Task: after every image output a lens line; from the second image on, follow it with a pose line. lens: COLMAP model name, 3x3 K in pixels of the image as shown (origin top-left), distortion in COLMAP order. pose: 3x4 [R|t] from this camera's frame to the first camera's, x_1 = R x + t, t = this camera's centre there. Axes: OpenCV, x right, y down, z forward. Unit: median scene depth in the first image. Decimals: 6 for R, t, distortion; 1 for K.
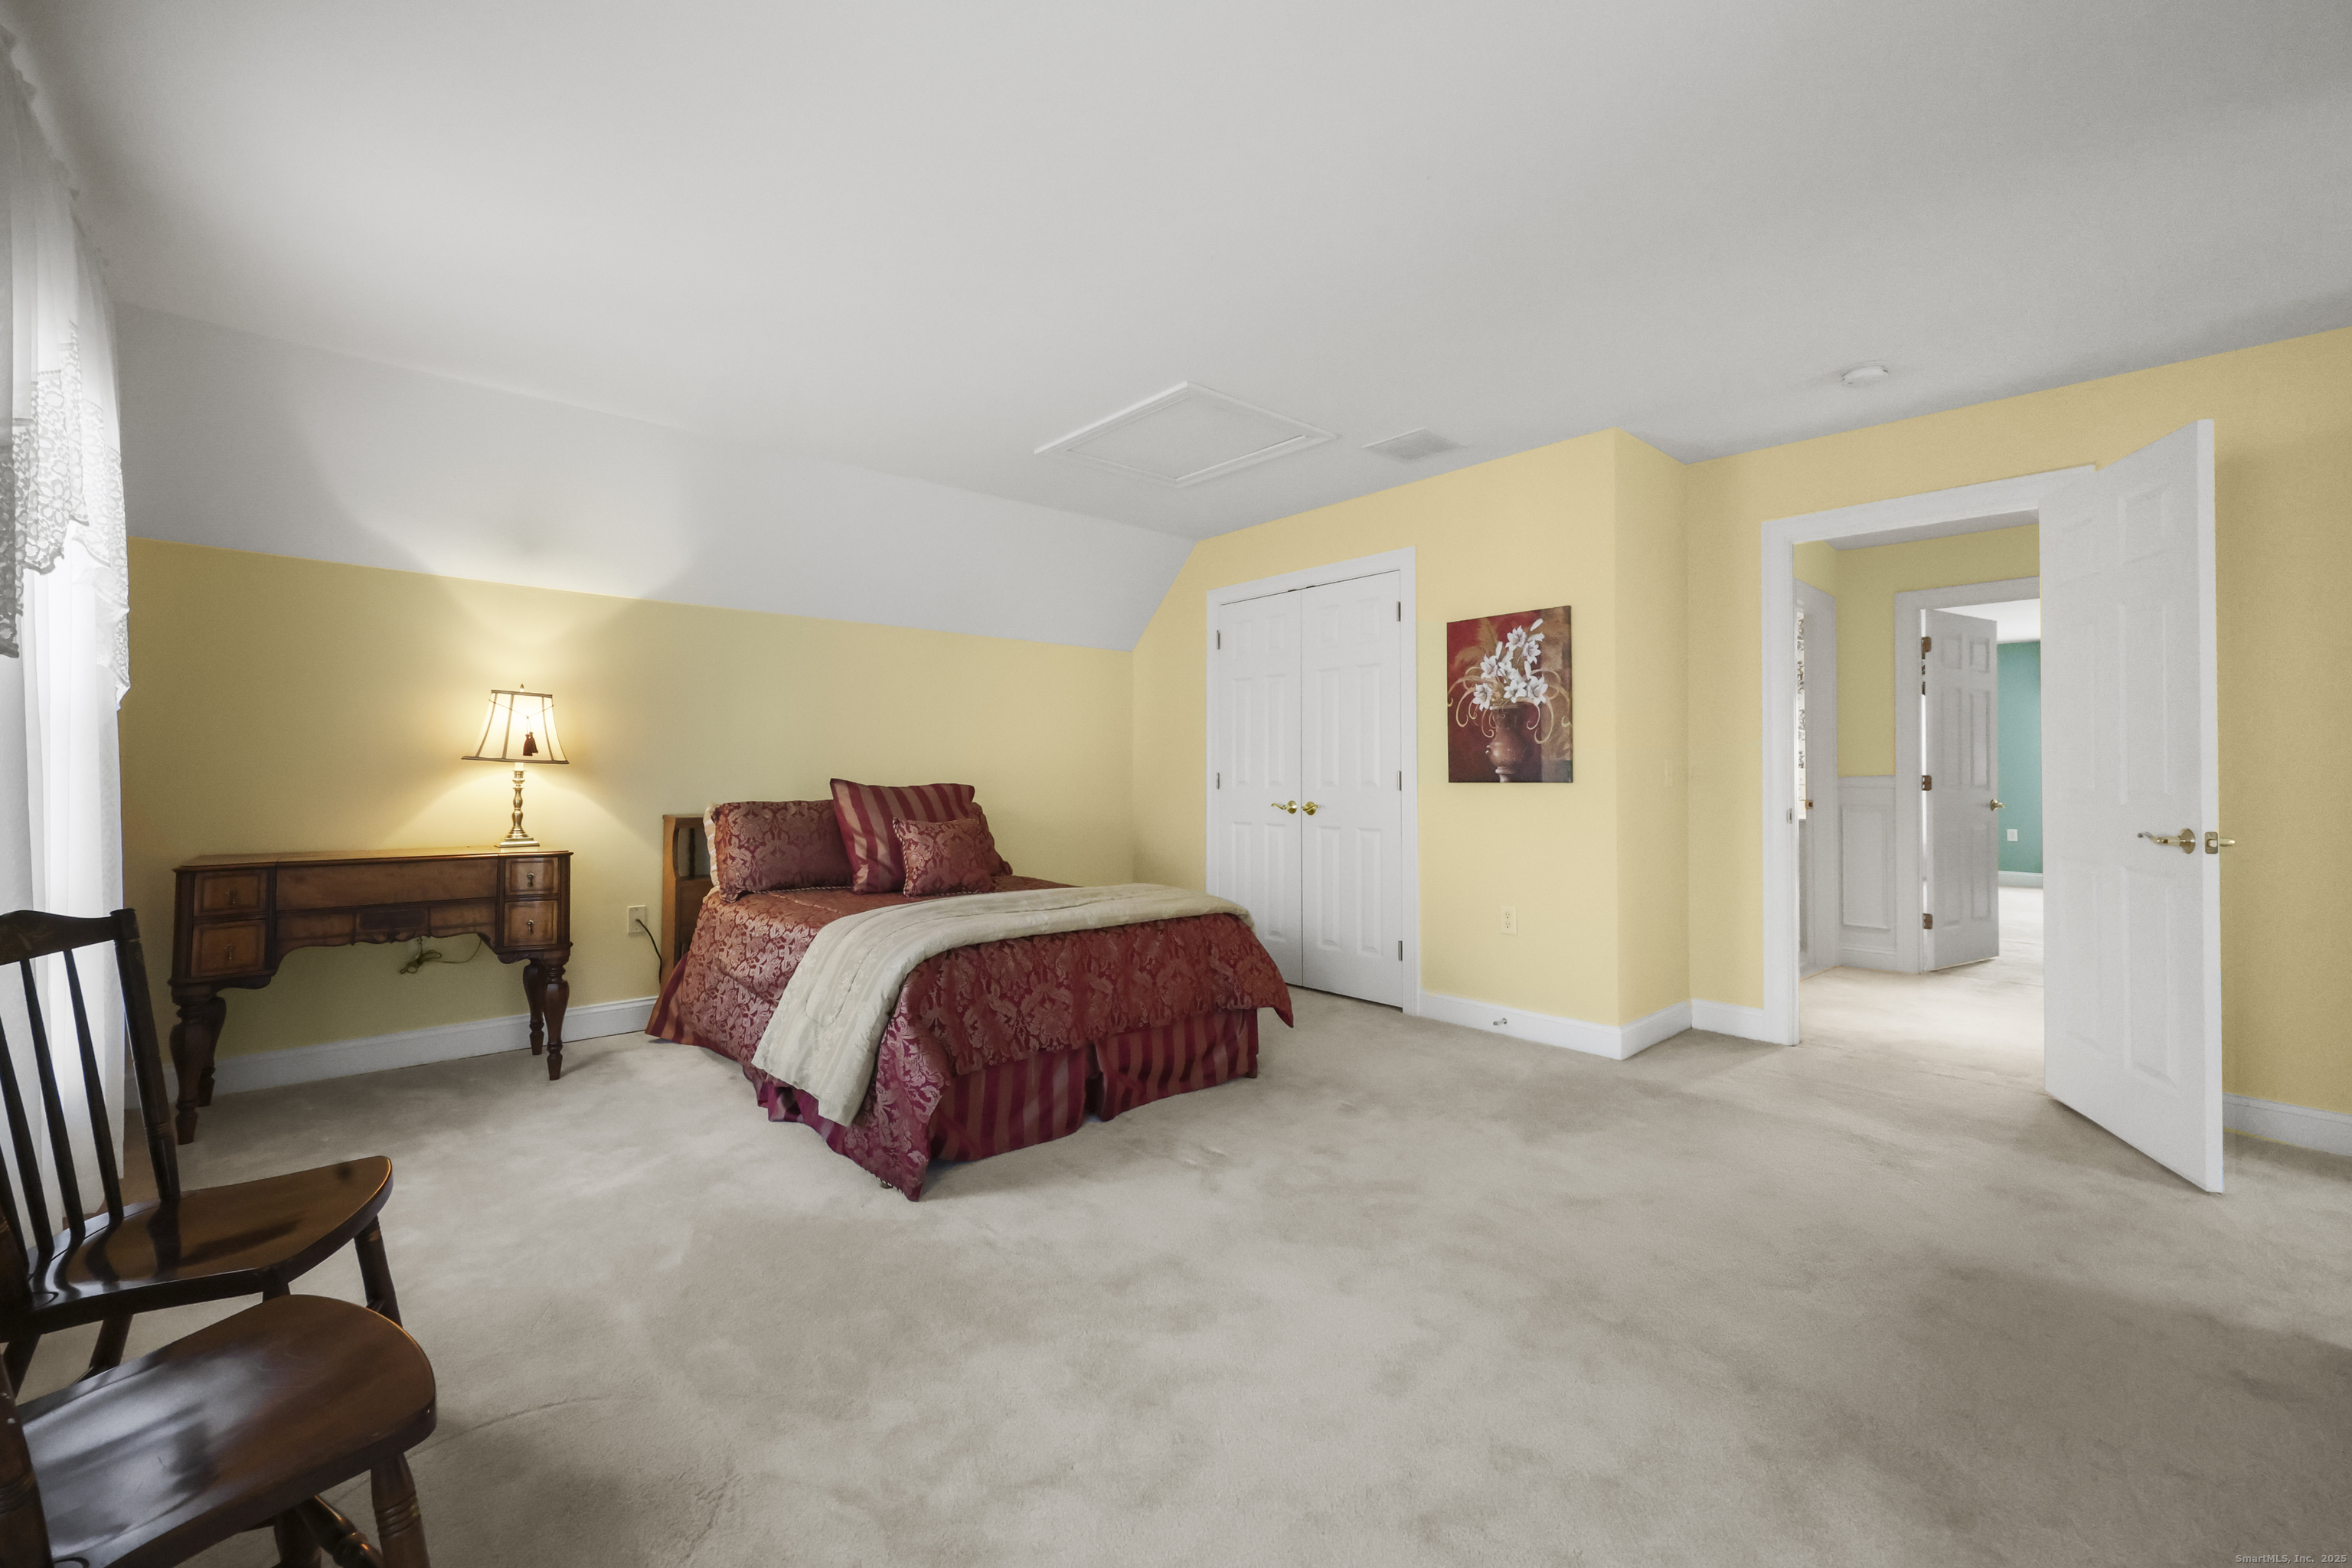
lens RADIAL K [[942.5, 0, 1167.3], [0, 942.5, 780.5], [0, 0, 1]] dist [0.002440, -0.000128]
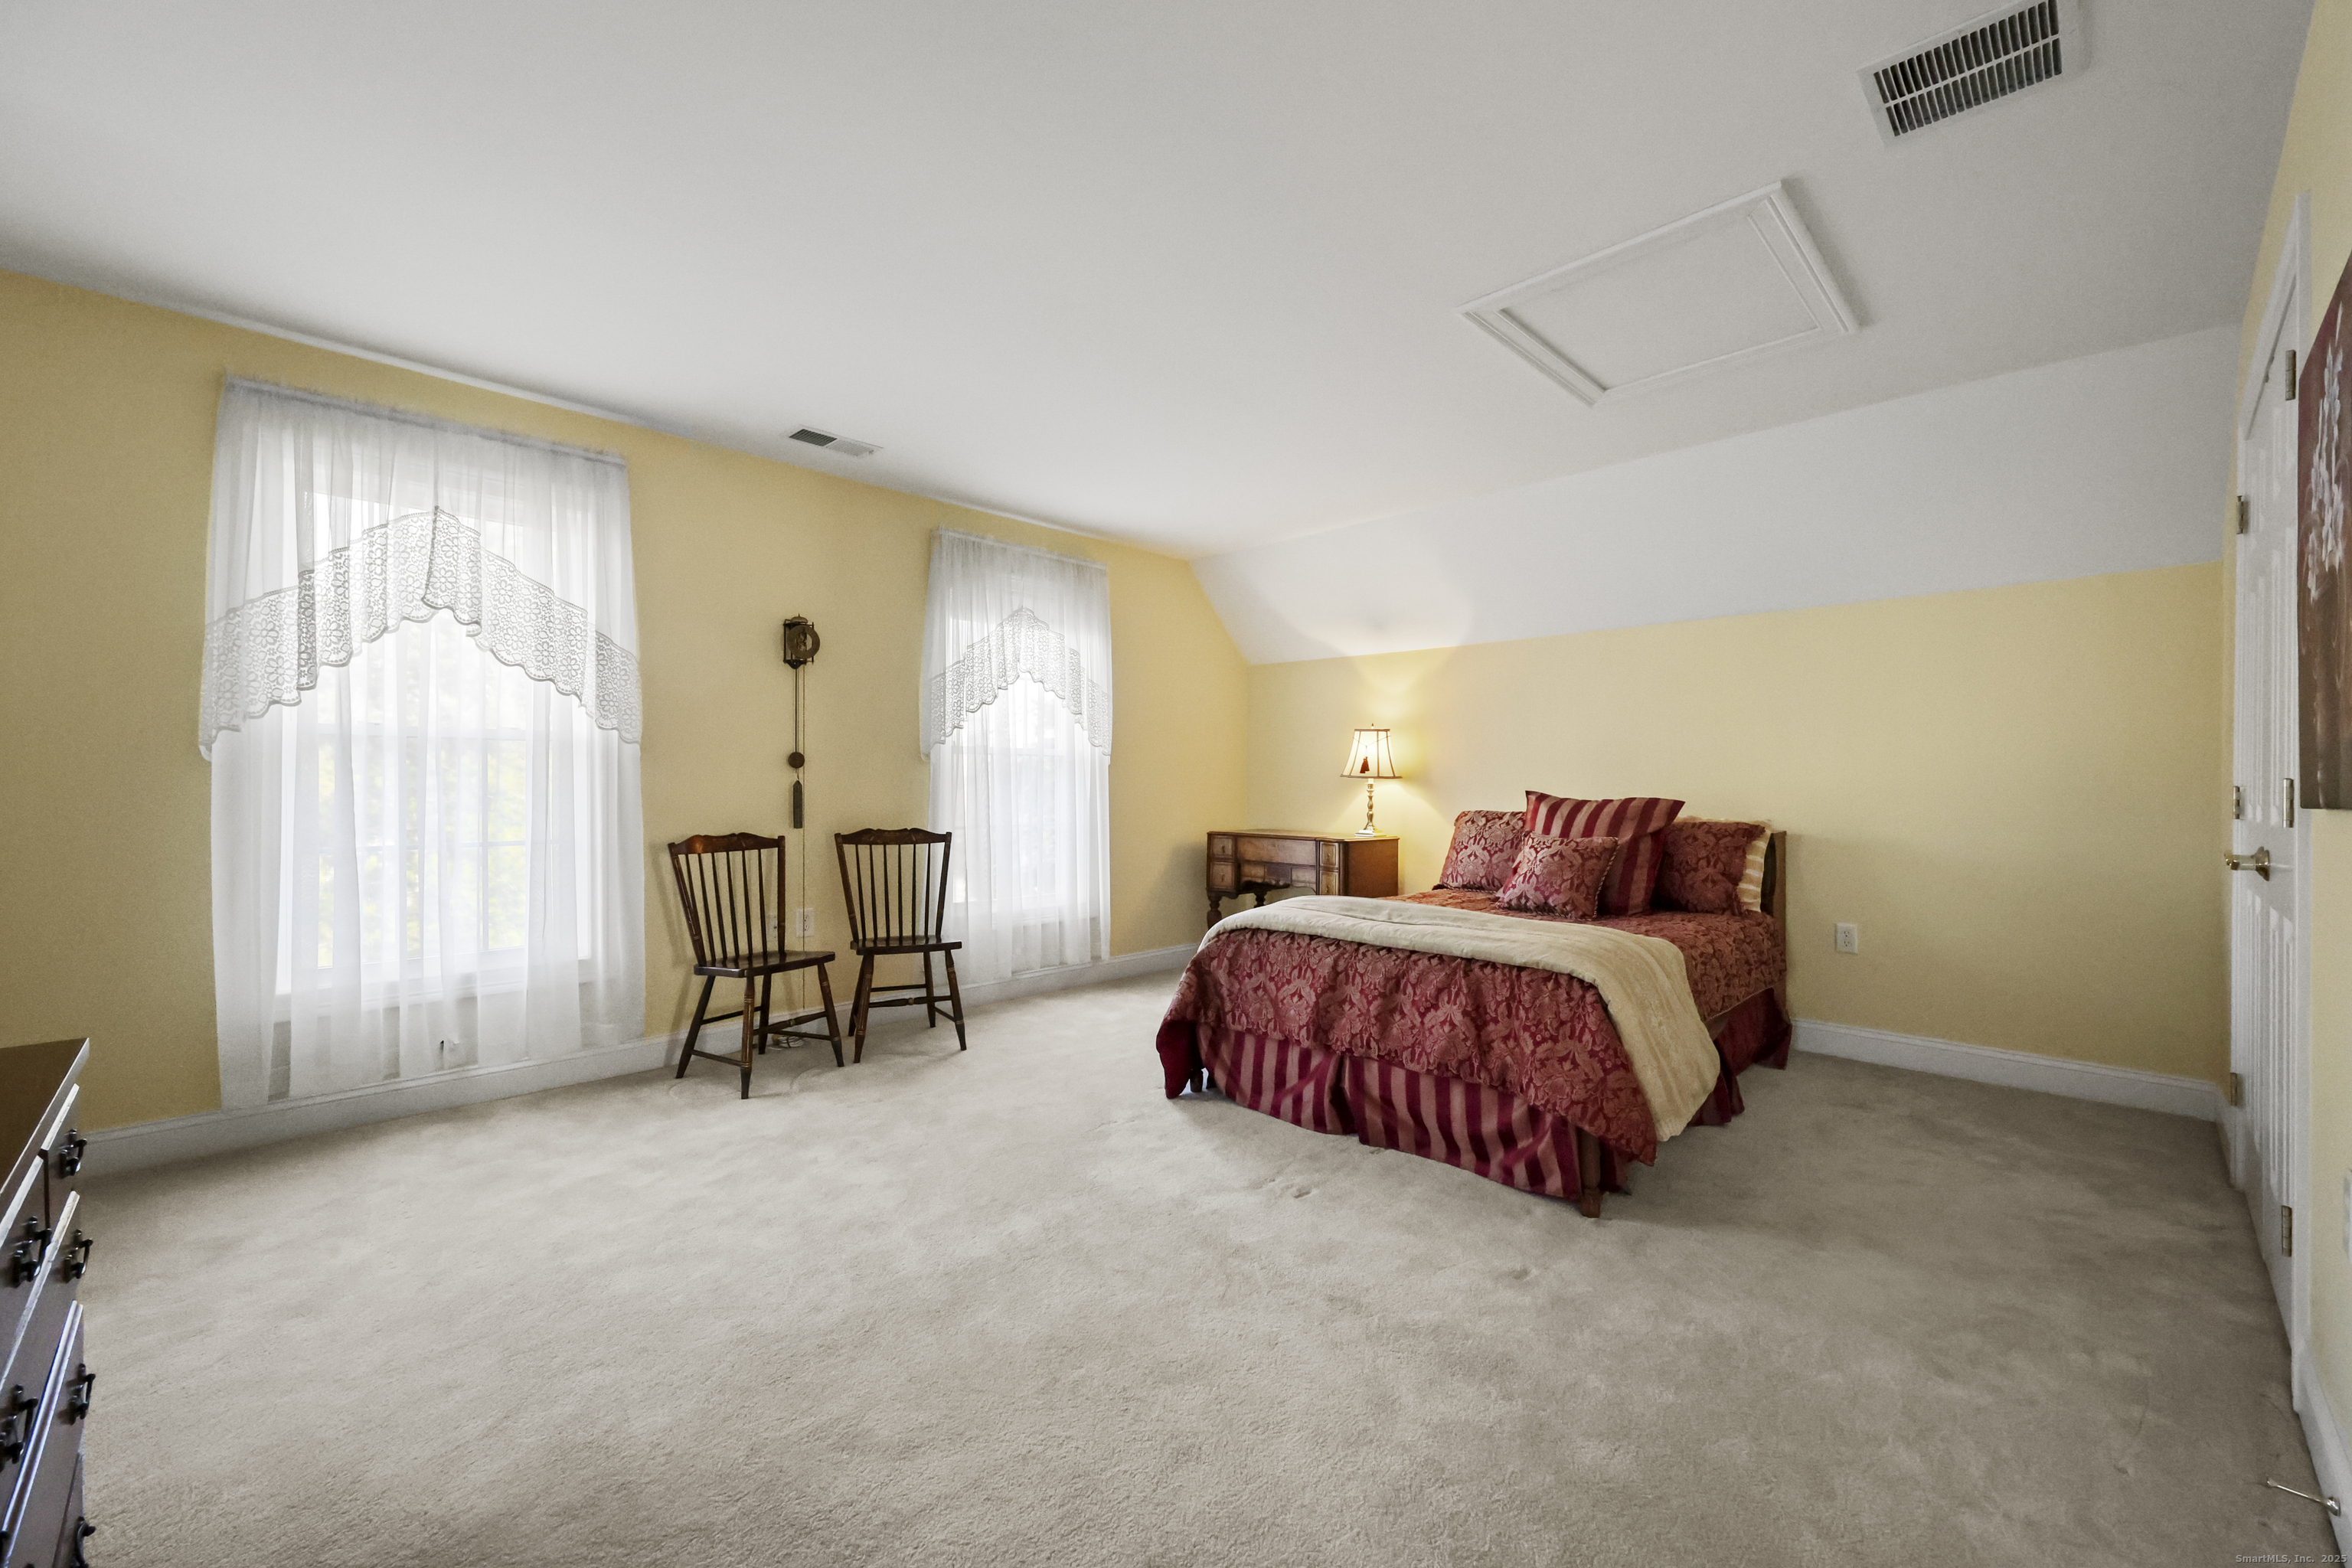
lens RADIAL K [[942.5, 0, 1168.4], [0, 942.5, 785.4], [0, 0, 1]] dist [0.002440, -0.000128]
pose [[0.056512, -0.001992, -0.998400, 0.733768], [-0.013269, 0.999908, -0.002746, 0.000259], [0.998314, 0.013403, 0.056481, 0.619005]]
